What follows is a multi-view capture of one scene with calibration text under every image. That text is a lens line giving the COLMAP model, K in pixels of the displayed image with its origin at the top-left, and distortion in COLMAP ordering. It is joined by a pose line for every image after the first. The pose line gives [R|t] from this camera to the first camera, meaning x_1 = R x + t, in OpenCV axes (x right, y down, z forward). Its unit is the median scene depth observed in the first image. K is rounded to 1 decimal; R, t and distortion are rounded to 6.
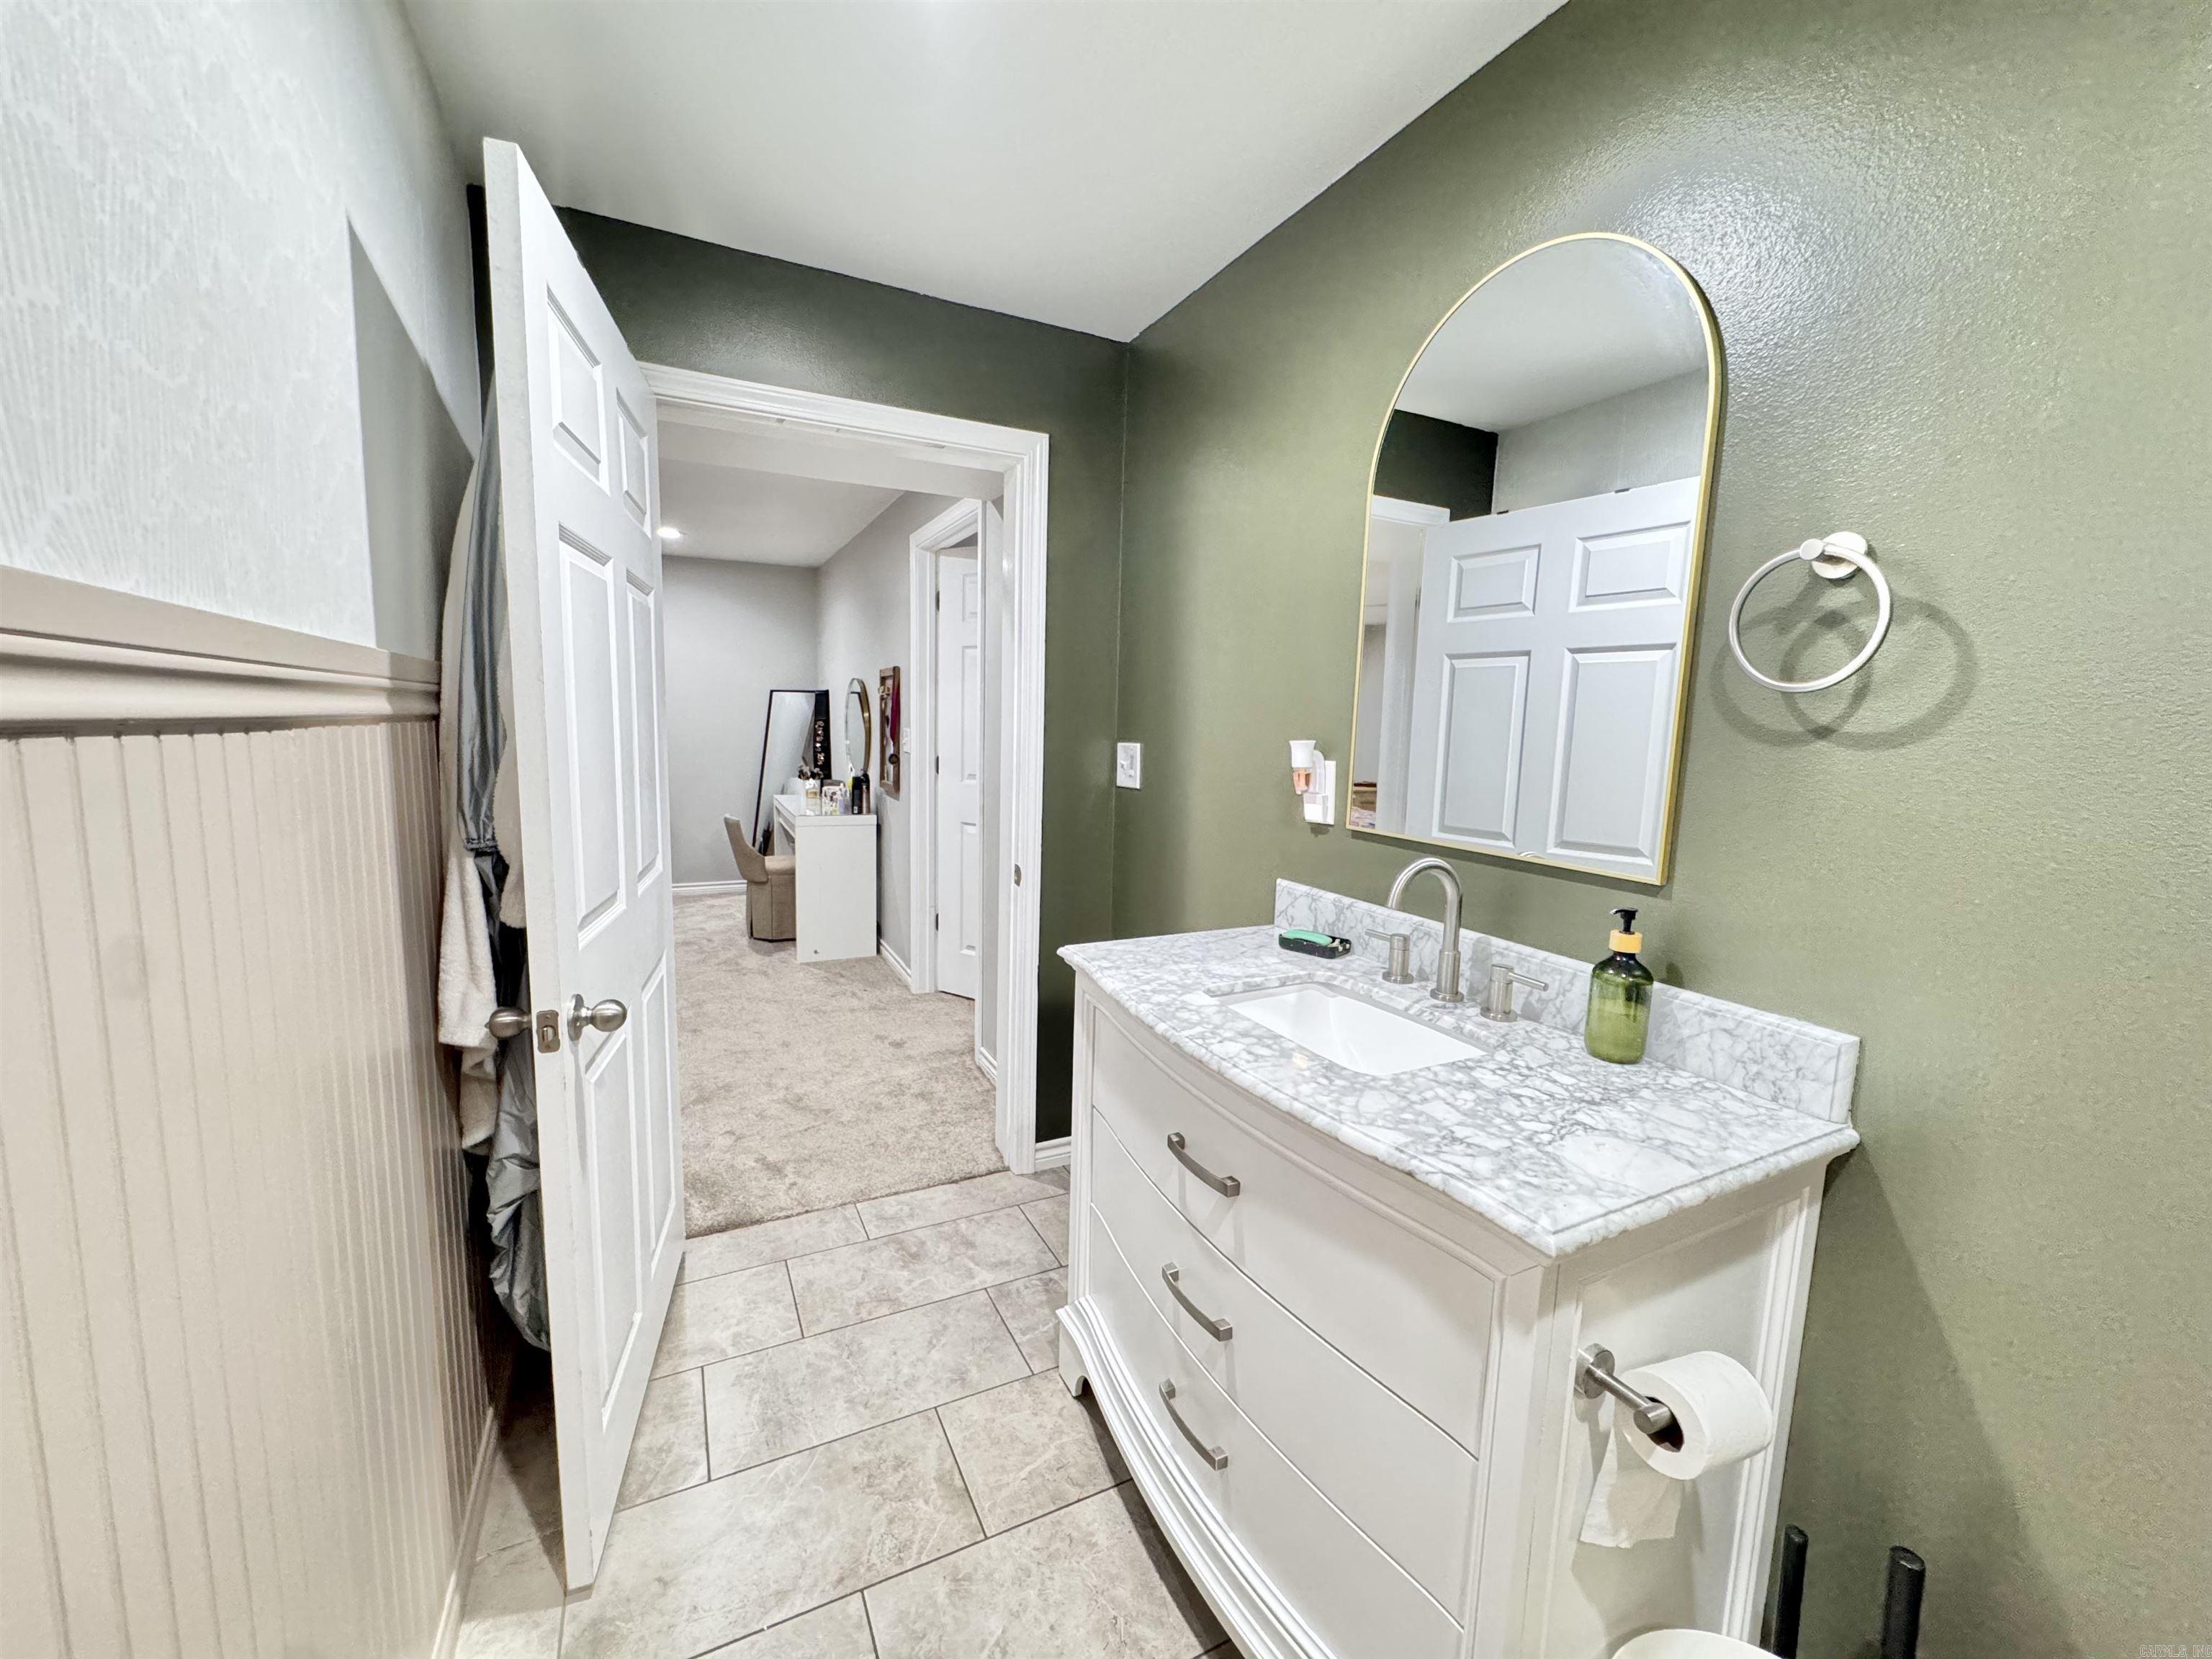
lens RADIAL K [[890.1, 0, 1106.0], [0, 890.1, 829.5], [0, 0, 1]] dist [-0.003181, 0.000232]
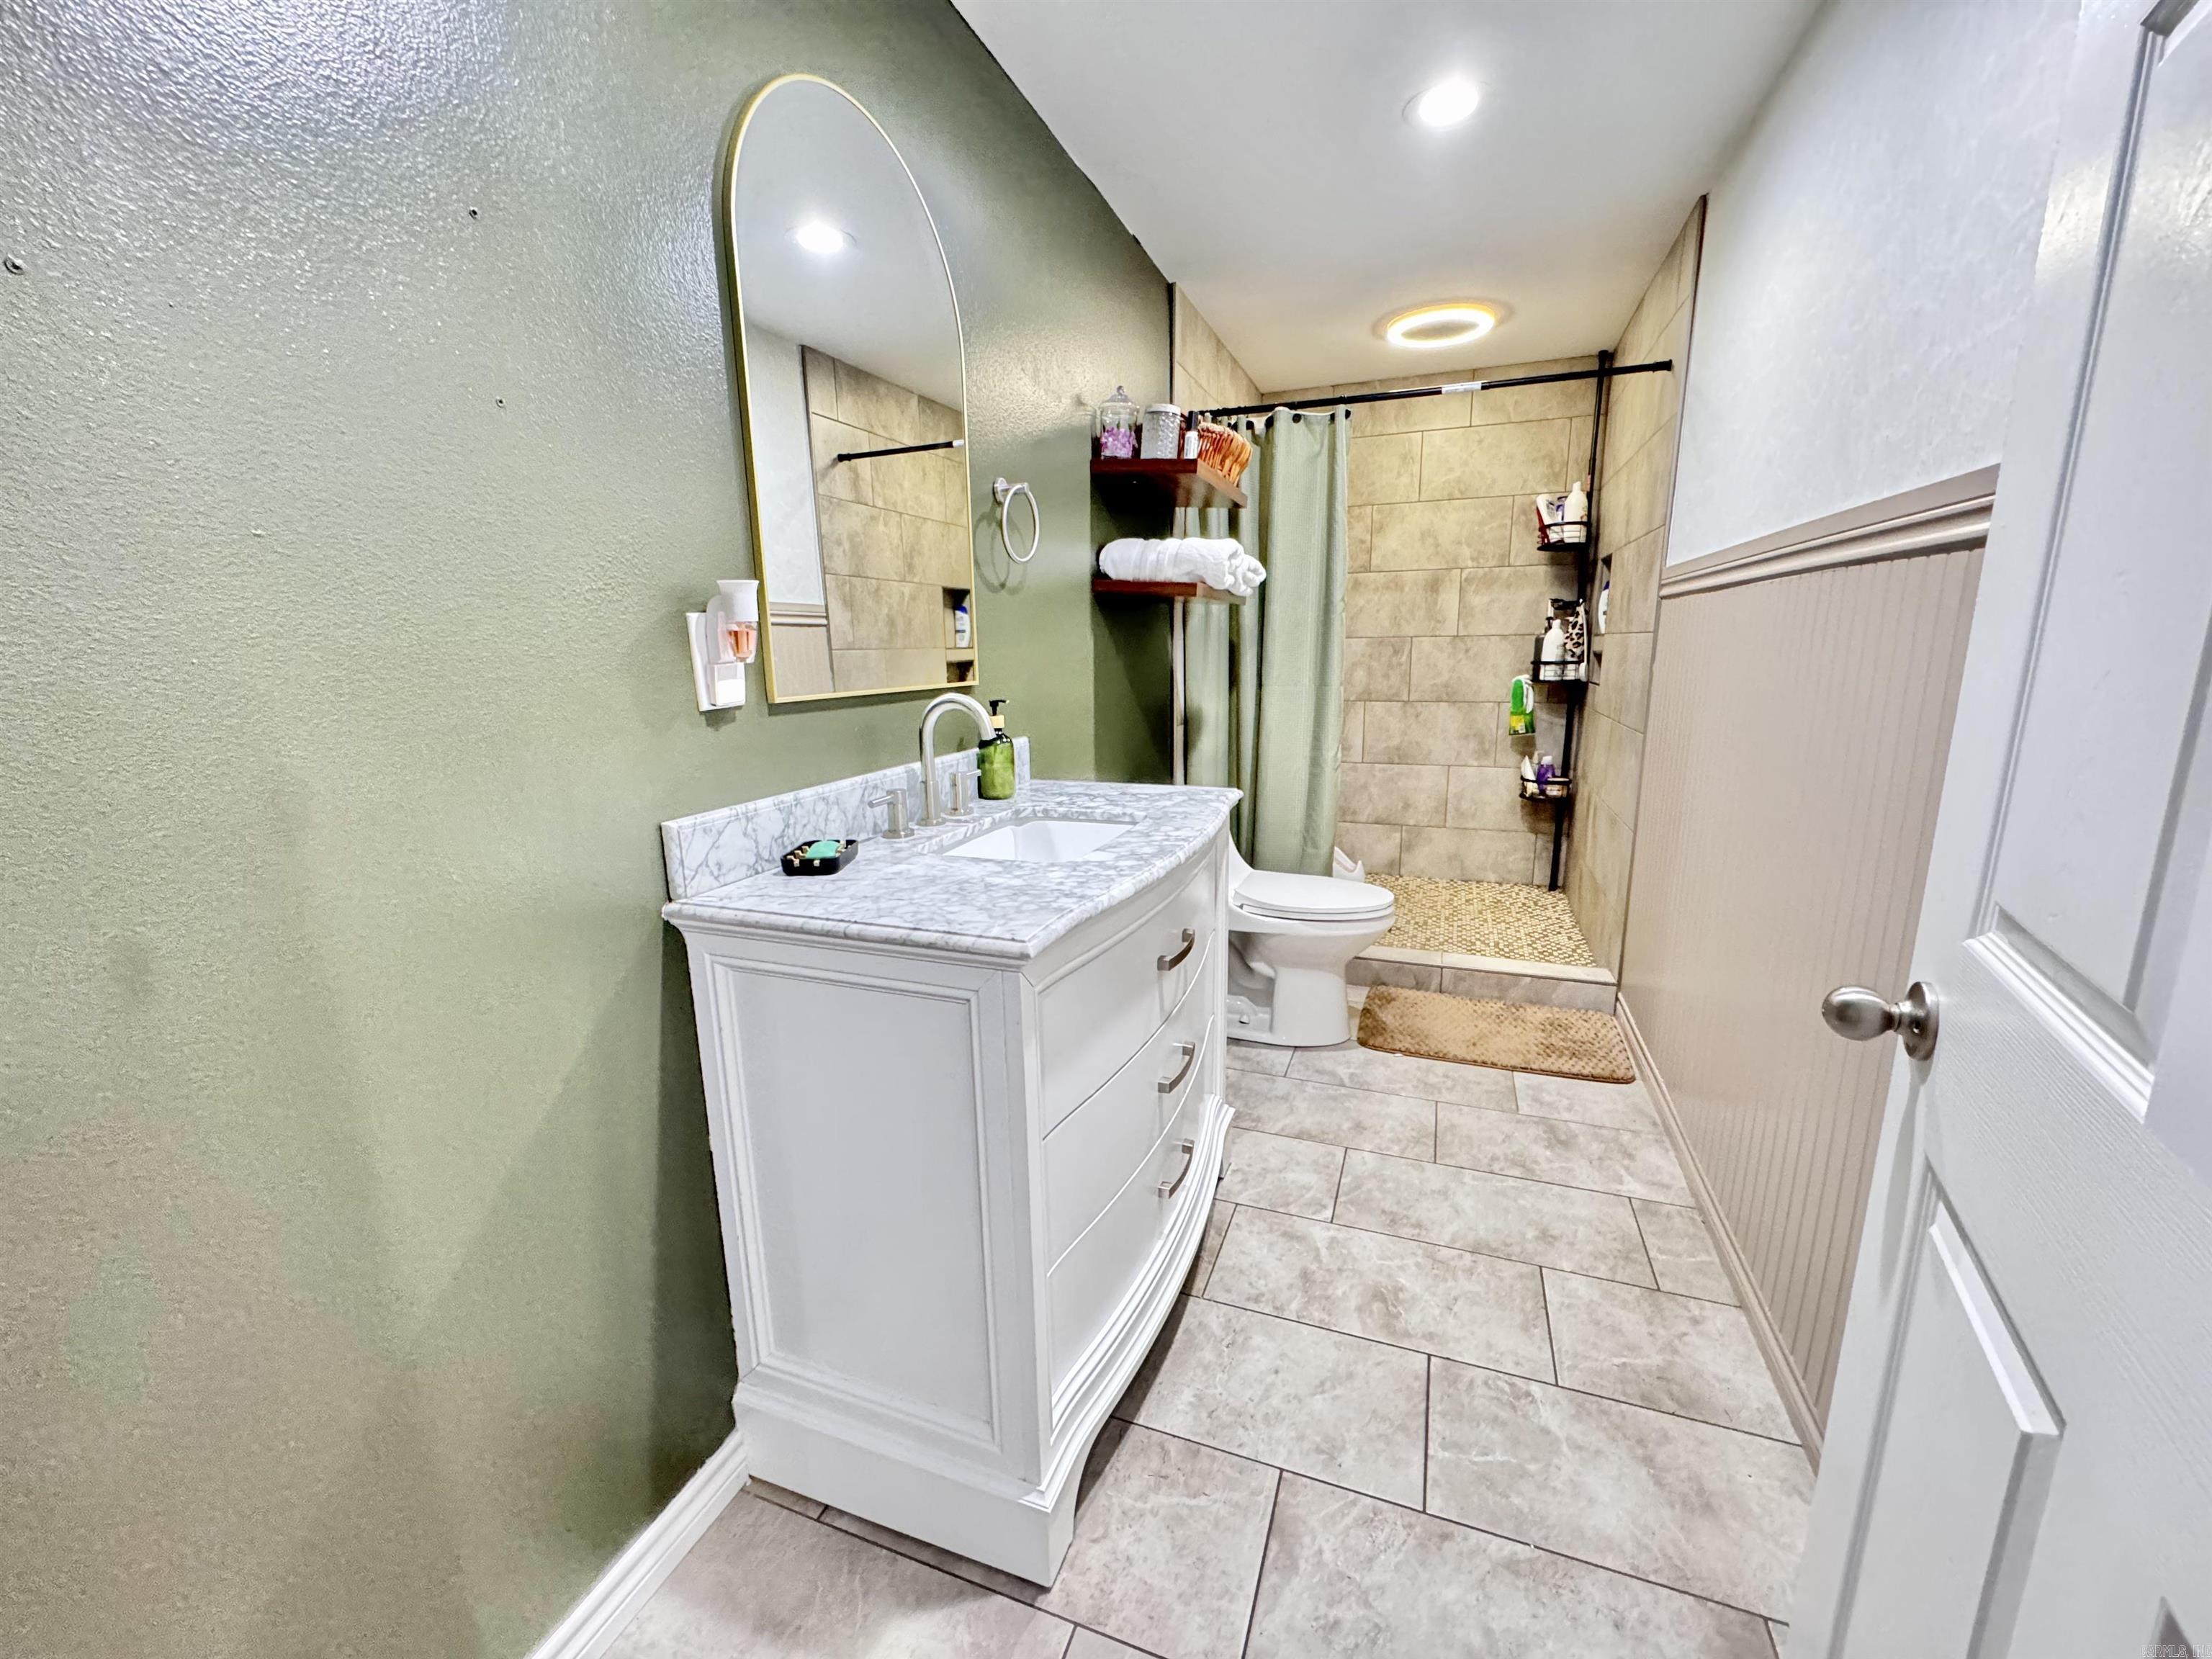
lens RADIAL K [[890.1, 0, 1106.0], [0, 890.1, 829.5], [0, 0, 1]] dist [-0.003181, 0.000232]
pose [[-0.677939, -0.165043, 0.716352, -0.526266], [0.091656, 0.947890, 0.305128, -0.115186], [-0.729382, 0.272516, -0.627484, 1.439490]]
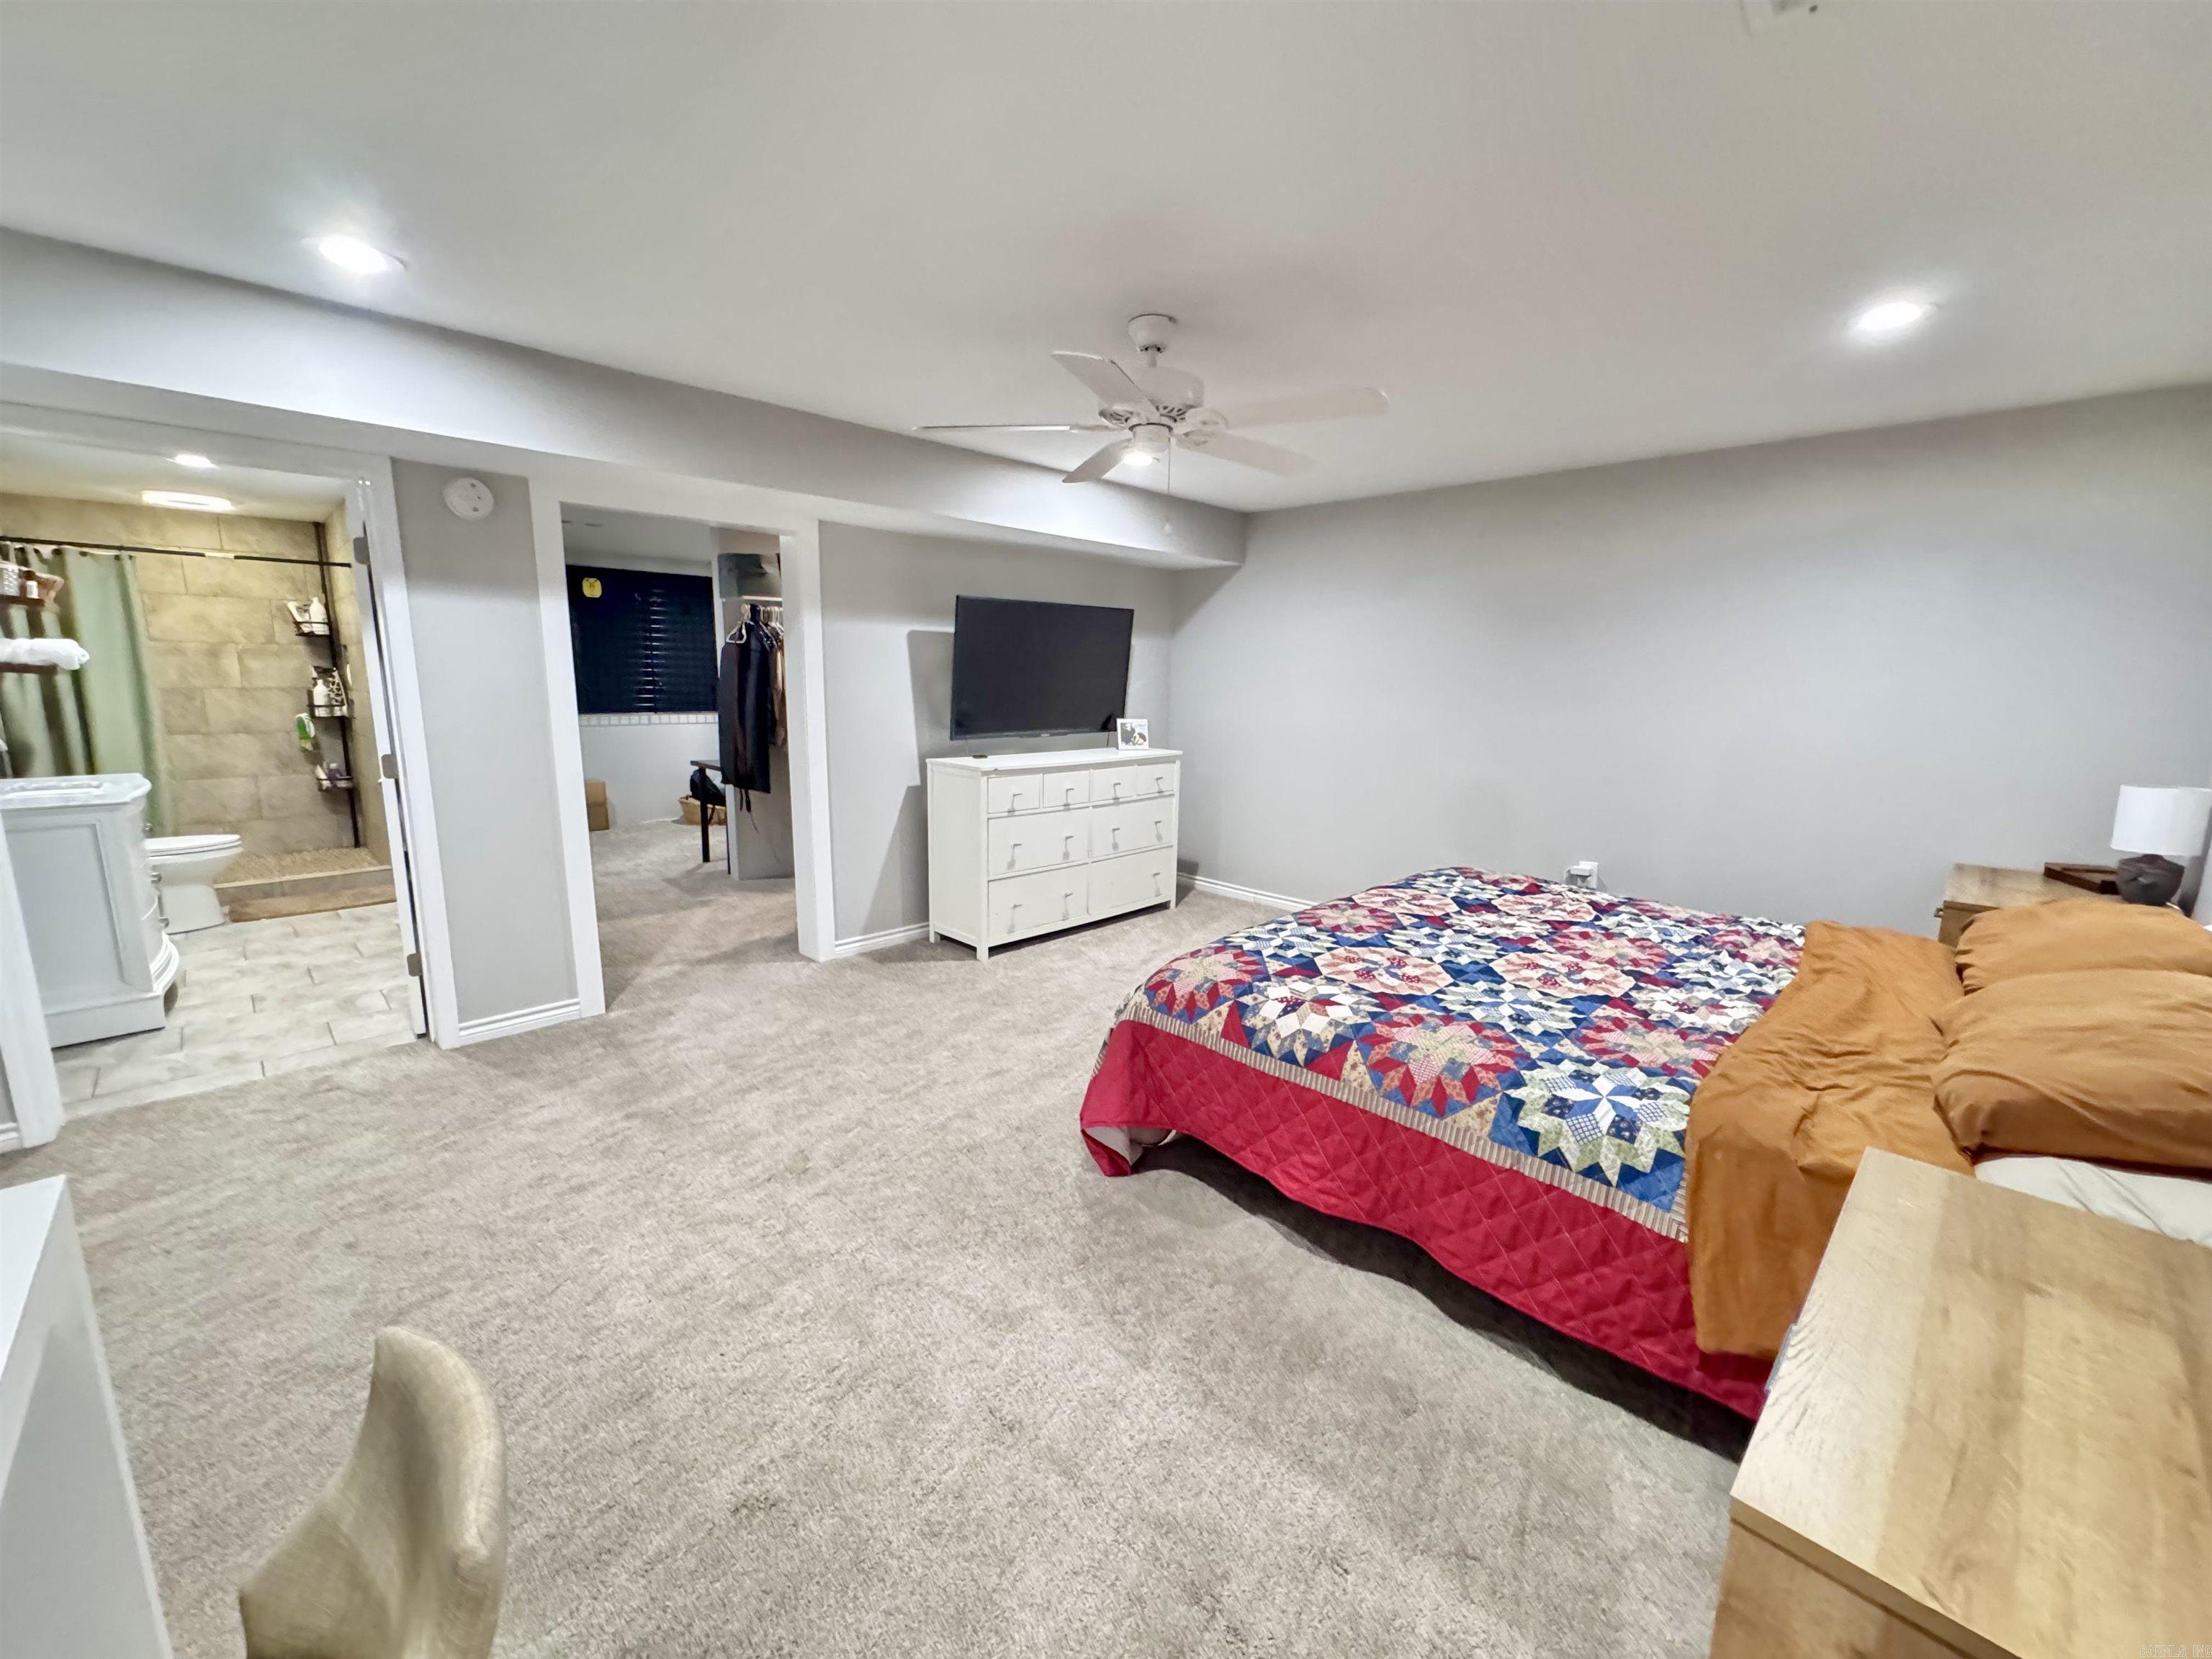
lens RADIAL K [[890.1, 0, 1106.0], [0, 890.1, 829.5], [0, 0, 1]] dist [-0.003181, 0.000232]
pose [[-0.947435, 0.014168, -0.319636, -1.558956], [-0.081295, 0.955572, 0.283324, -0.566007], [0.309449, 0.294416, -0.904191, 3.692103]]
